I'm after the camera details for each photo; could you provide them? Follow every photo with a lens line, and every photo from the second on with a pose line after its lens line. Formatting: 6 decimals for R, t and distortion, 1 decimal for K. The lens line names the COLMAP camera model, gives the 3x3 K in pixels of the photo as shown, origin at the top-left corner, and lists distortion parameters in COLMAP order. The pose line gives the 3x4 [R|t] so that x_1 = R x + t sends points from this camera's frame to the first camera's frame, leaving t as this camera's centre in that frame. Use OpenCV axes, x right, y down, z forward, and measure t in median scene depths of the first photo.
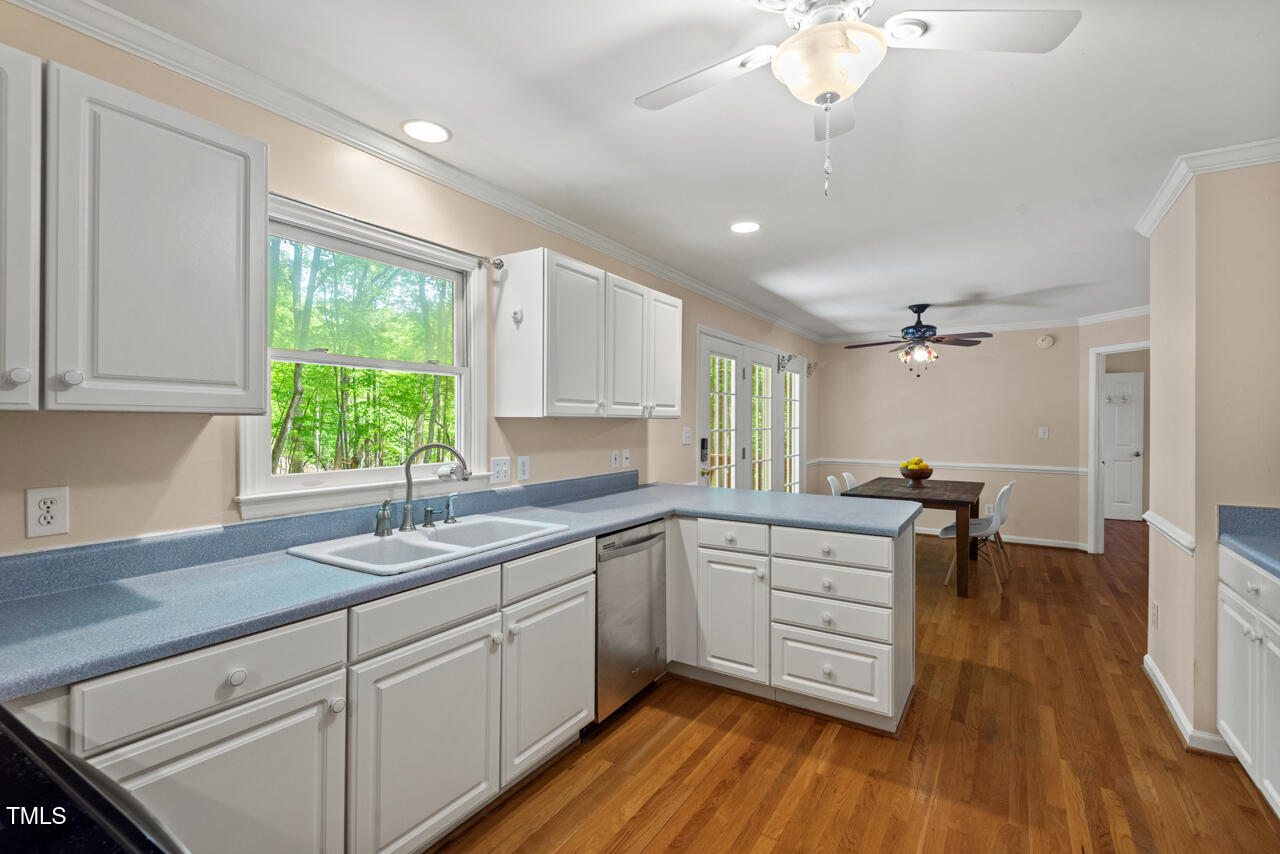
lens RADIAL K [[577.2, 0, 644.3], [0, 577.2, 422.9], [0, 0, 1]] dist [0.017795, -0.000342]
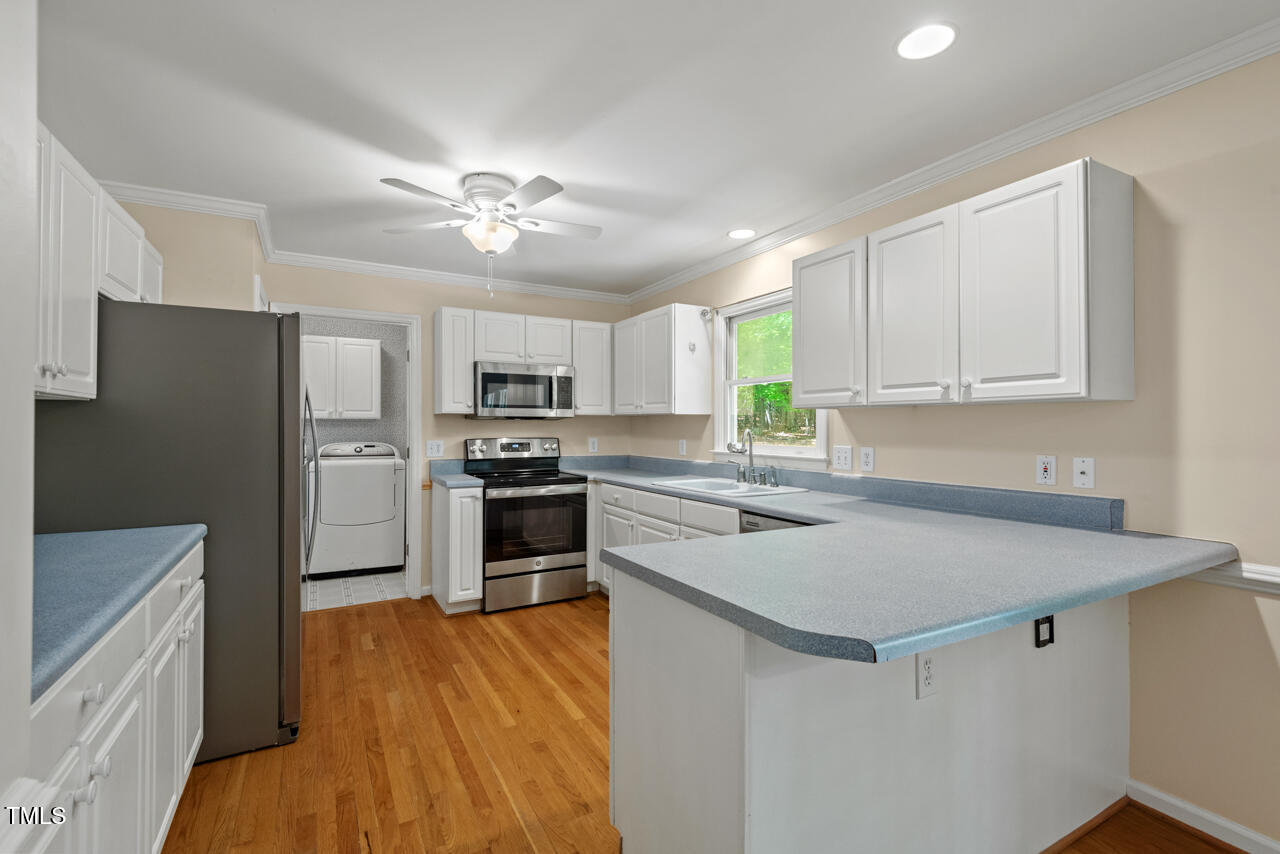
lens RADIAL K [[577.2, 0, 644.3], [0, 577.2, 422.9], [0, 0, 1]] dist [0.017795, -0.000342]
pose [[-0.479551, -0.006150, -0.877492, 1.085663], [-0.002262, 0.999981, -0.005772, 0.027622], [0.877511, -0.000783, -0.479556, 1.448882]]
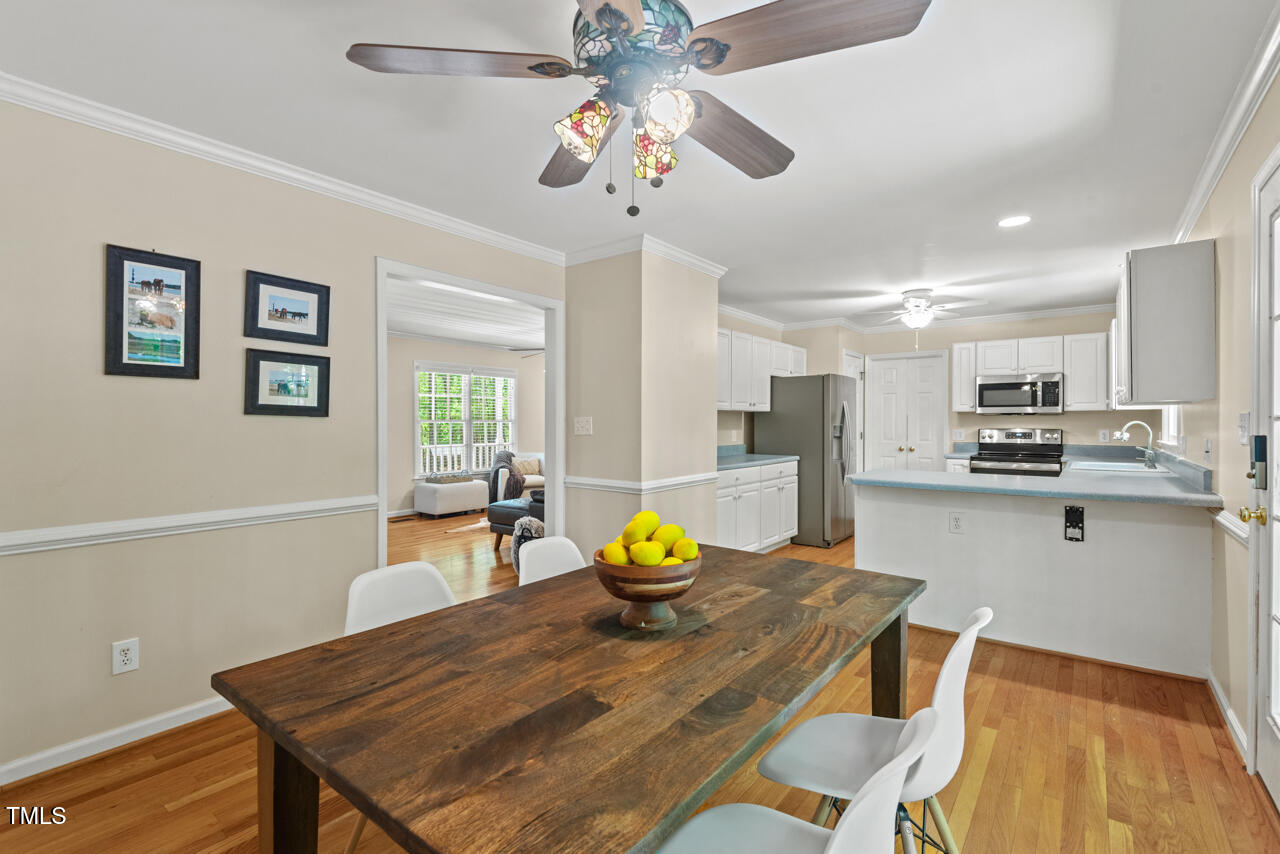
lens RADIAL K [[577.2, 0, 644.3], [0, 577.2, 422.9], [0, 0, 1]] dist [0.017795, -0.000342]
pose [[-0.994576, -0.000879, 0.104009, 1.008514], [-0.000842, 1.000000, 0.000402, 0.041619], [-0.104010, 0.000312, -0.994576, 2.970223]]
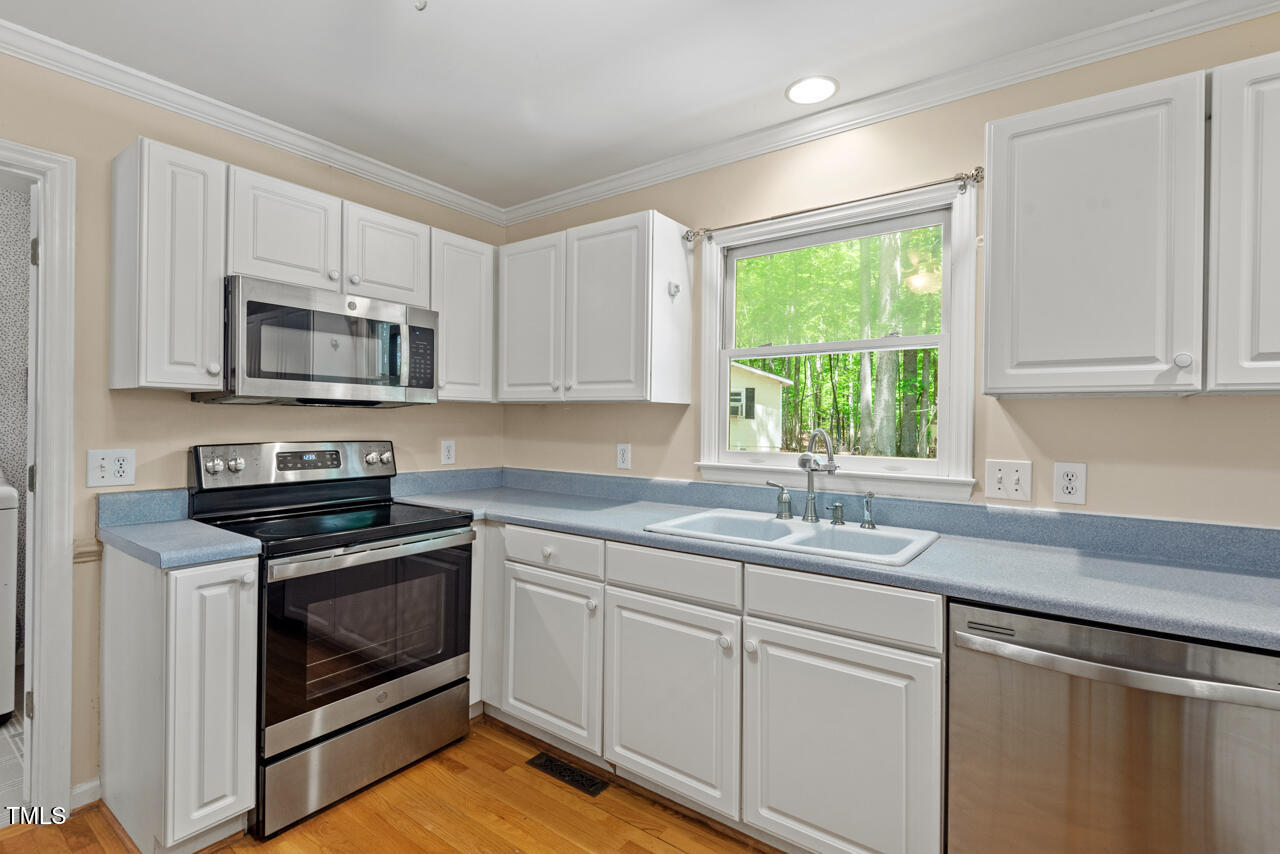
lens RADIAL K [[589.8, 0, 638.9], [0, 589.8, 420.5], [0, 0, 1]] dist [0.019109, -0.014067]
pose [[-0.073009, -0.003661, -0.997325, 0.551973], [-0.013720, 0.999902, -0.002666, 0.026843], [0.997237, 0.013489, -0.073052, 0.761974]]
